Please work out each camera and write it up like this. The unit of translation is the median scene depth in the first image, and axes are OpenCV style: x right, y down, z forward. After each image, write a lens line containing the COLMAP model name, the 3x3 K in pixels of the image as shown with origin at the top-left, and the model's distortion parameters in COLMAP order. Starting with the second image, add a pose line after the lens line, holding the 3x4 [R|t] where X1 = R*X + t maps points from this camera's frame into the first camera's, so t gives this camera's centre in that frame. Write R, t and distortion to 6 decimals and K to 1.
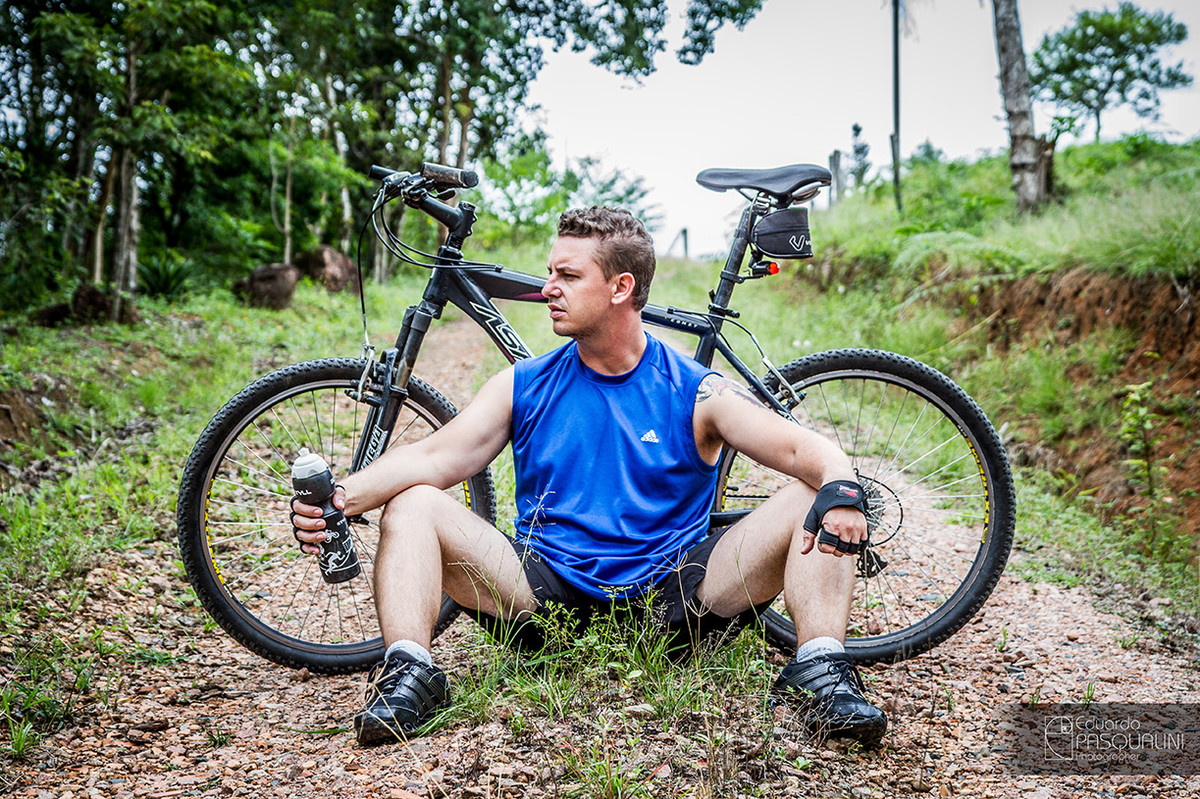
lens RADIAL K [[2663.5, 0, 600.0], [0, 2663.5, 399.5], [0, 0, 1]] dist [0.039129, -0.216145]
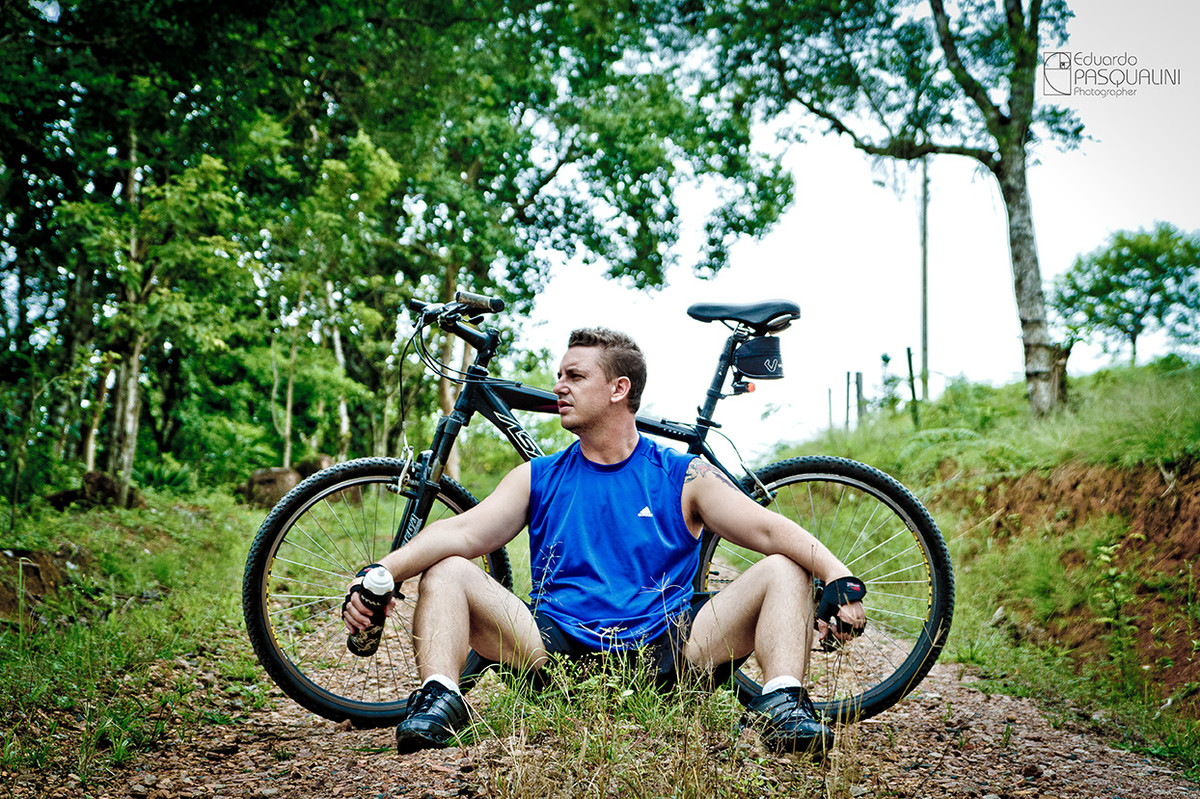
lens RADIAL K [[2980.4, 0, 600.0], [0, 2980.4, 399.5], [0, 0, 1]] dist [0.050298, -0.256118]
pose [[0.999887, 0.014598, -0.003678, 0.001210], [-0.014872, 0.995735, -0.091052, 0.031719], [0.002333, 0.091096, 0.995839, -0.129883]]
